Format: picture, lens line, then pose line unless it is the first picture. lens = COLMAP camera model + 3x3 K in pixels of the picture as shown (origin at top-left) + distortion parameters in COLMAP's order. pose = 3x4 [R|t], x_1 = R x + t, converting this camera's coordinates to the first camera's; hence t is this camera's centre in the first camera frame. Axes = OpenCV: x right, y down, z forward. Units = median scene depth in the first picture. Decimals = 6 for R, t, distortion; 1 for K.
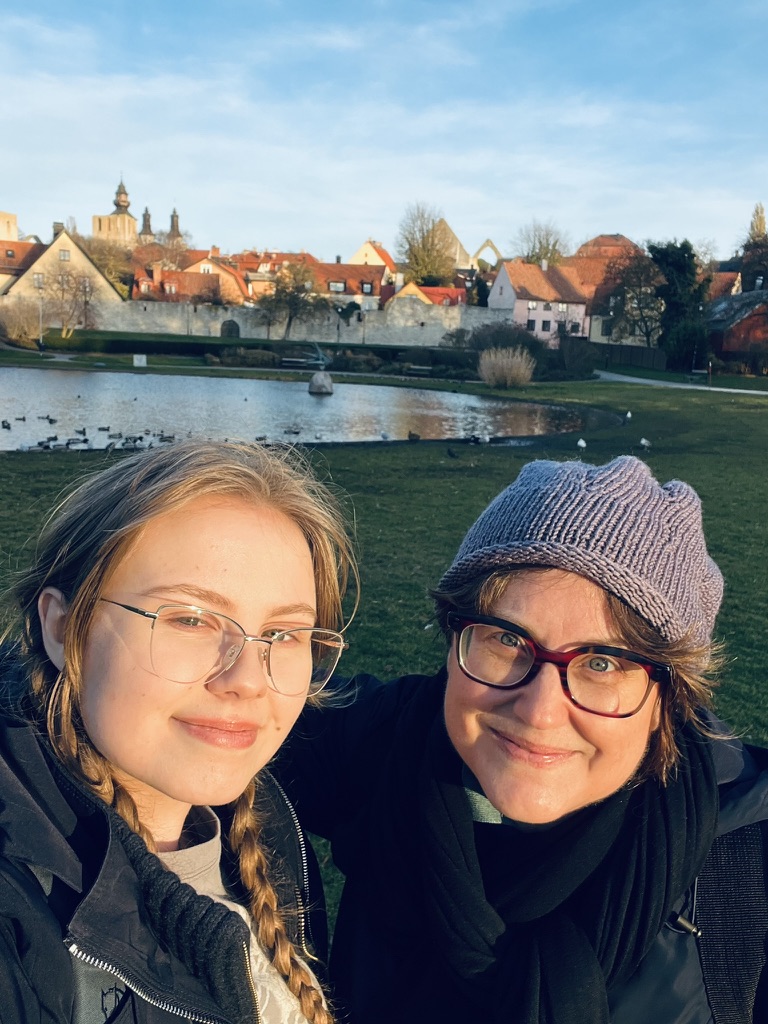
lens RADIAL K [[898.7, 0, 382.2], [0, 898.7, 514.5], [0, 0, 1]] dist [0.001505, -0.002358]
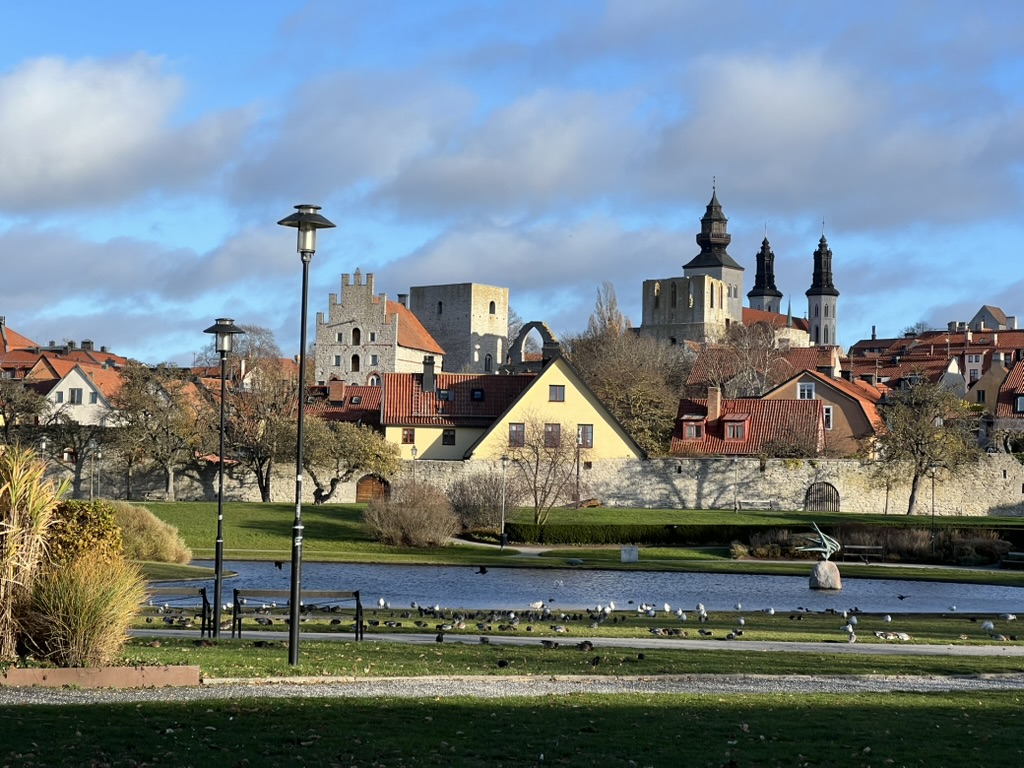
lens RADIAL K [[2334.6, 0, 506.9], [0, 2334.6, 382.9], [0, 0, 1]] dist [0.022146, 0.000000]
pose [[0.926555, -0.051275, -0.372647, 0.215652], [-0.040091, 0.971562, -0.233367, 0.084775], [0.374016, 0.231168, 0.898150, -0.465887]]
